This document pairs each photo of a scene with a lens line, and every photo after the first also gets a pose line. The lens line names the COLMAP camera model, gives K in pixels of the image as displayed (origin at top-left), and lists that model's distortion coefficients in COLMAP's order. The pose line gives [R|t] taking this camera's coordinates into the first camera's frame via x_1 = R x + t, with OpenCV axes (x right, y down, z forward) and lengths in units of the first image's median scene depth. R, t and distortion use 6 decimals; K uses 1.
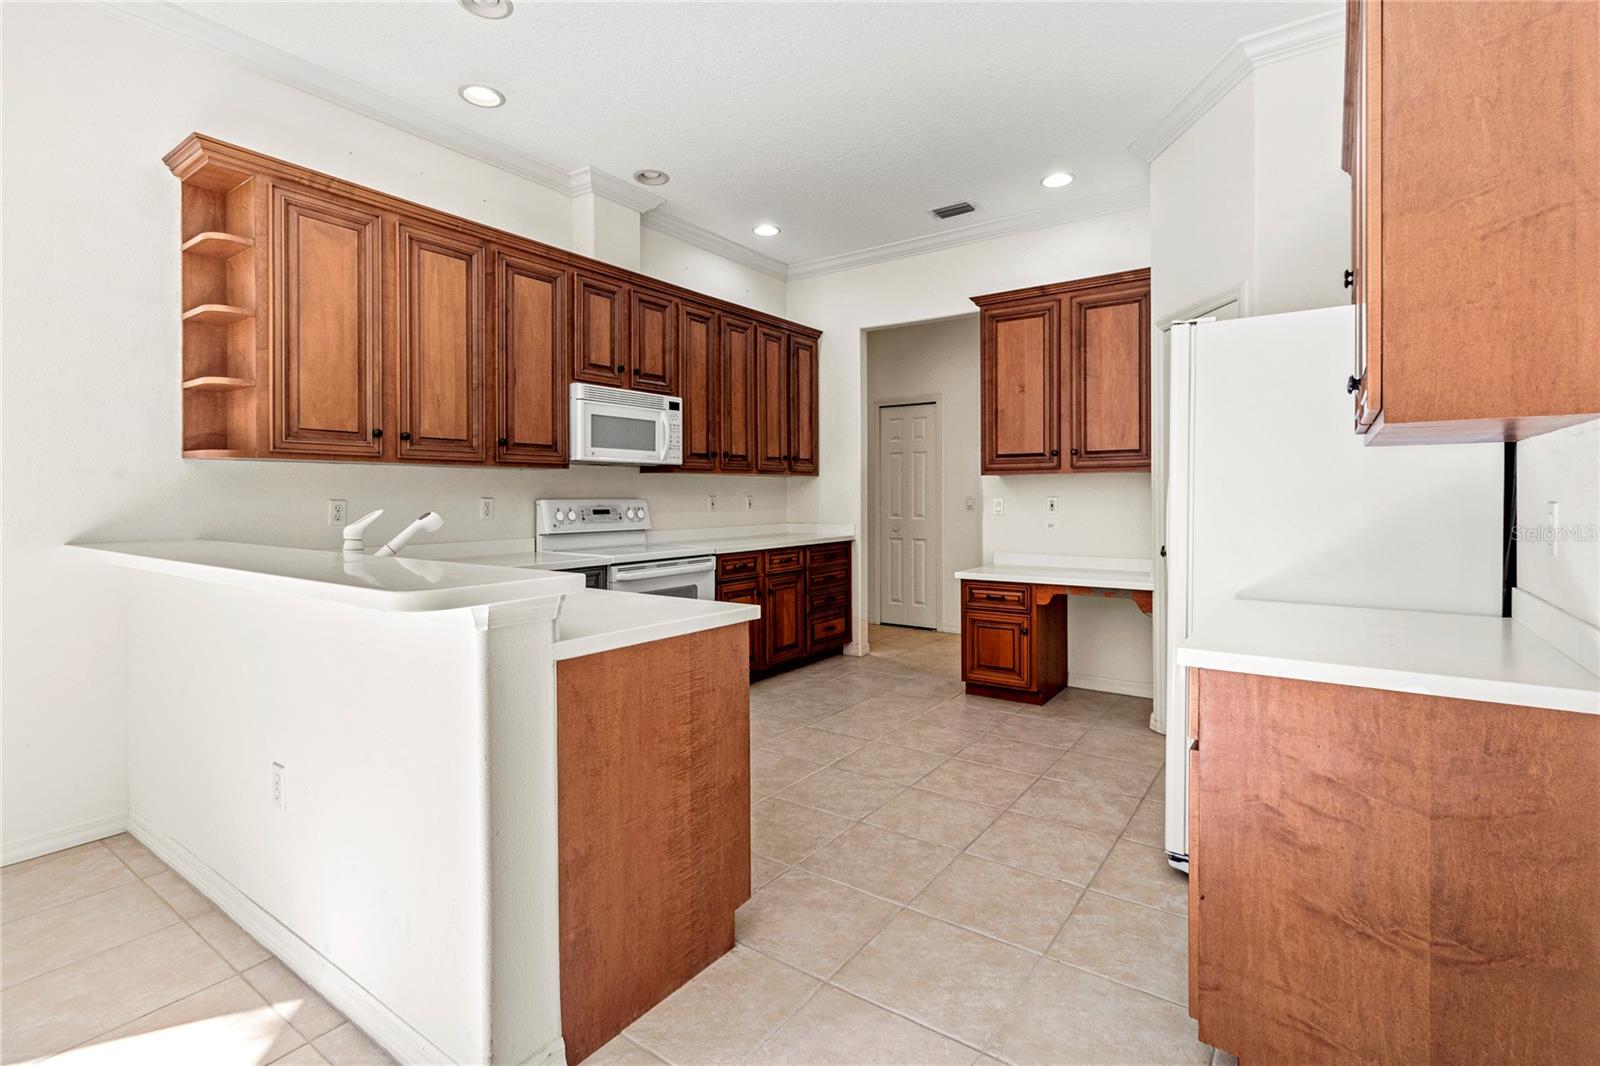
lens RADIAL K [[751.7, 0, 807.6], [0, 751.7, 497.7], [0, 0, 1]] dist [0.000560, 0.000040]
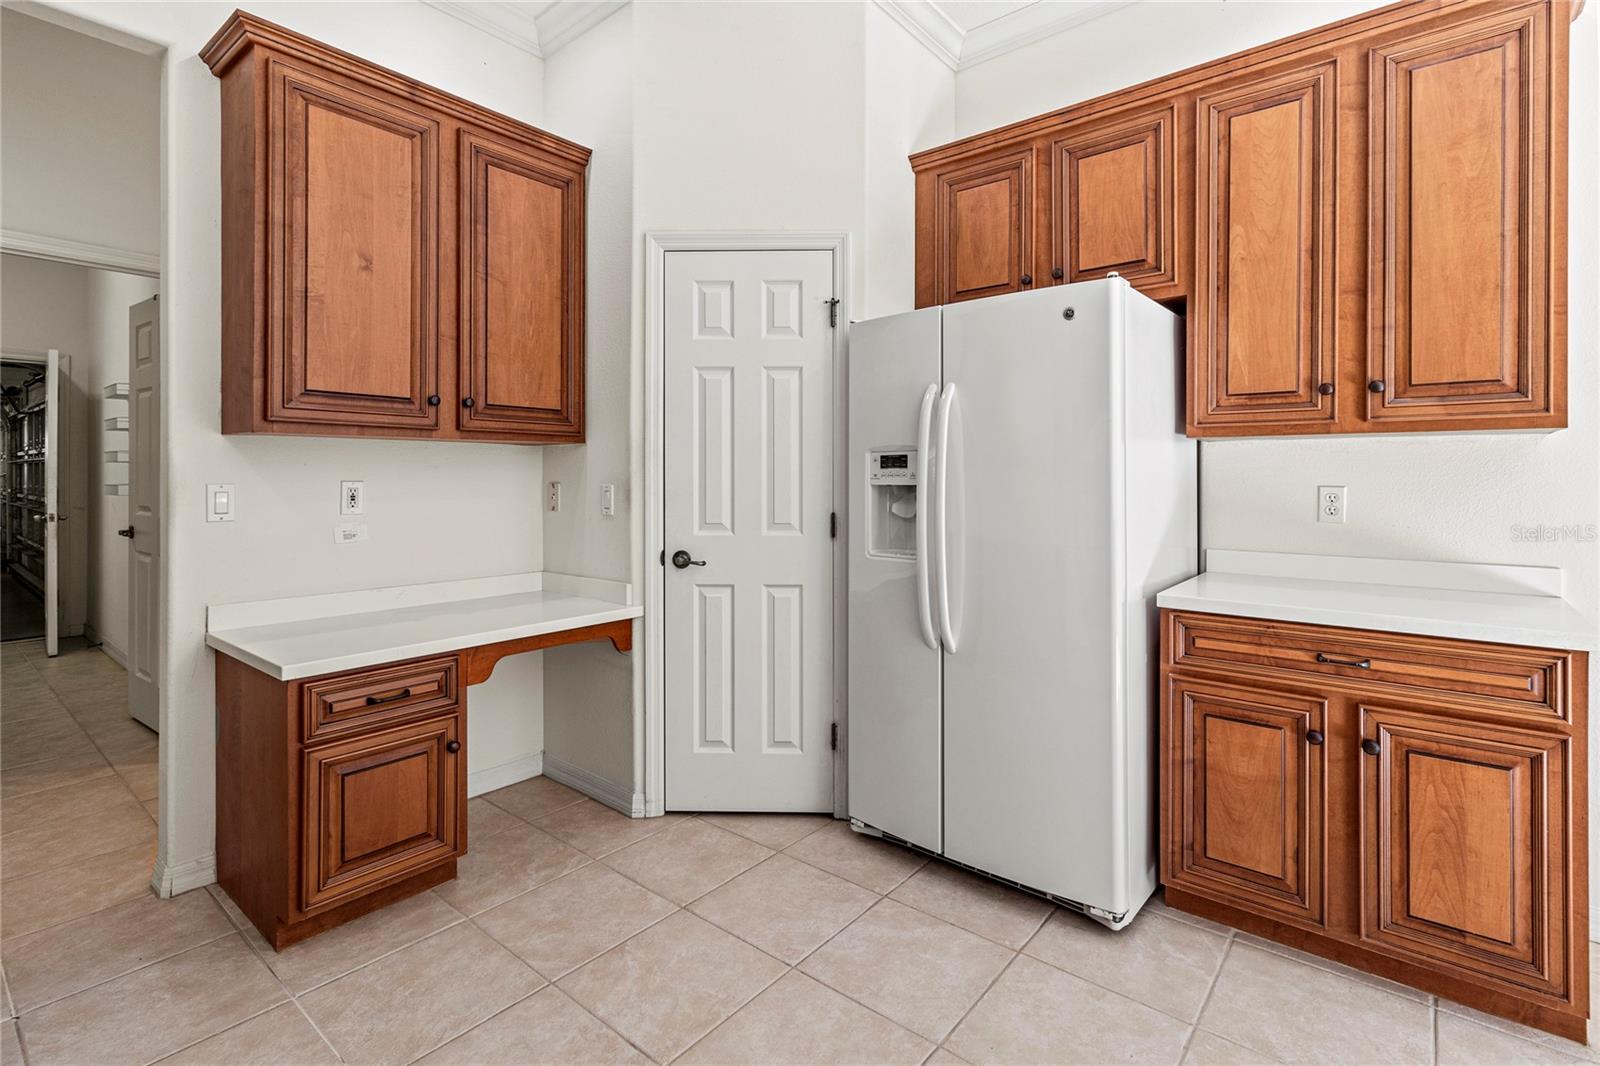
lens RADIAL K [[755.4, 0, 803.9], [0, 755.4, 475.6], [0, 0, 1]] dist [-0.001531, -0.000102]
pose [[0.063819, 0.006339, 0.997941, -0.204842], [0.001712, 0.999978, -0.006461, -0.001396], [-0.997960, 0.002120, 0.063807, 0.722691]]
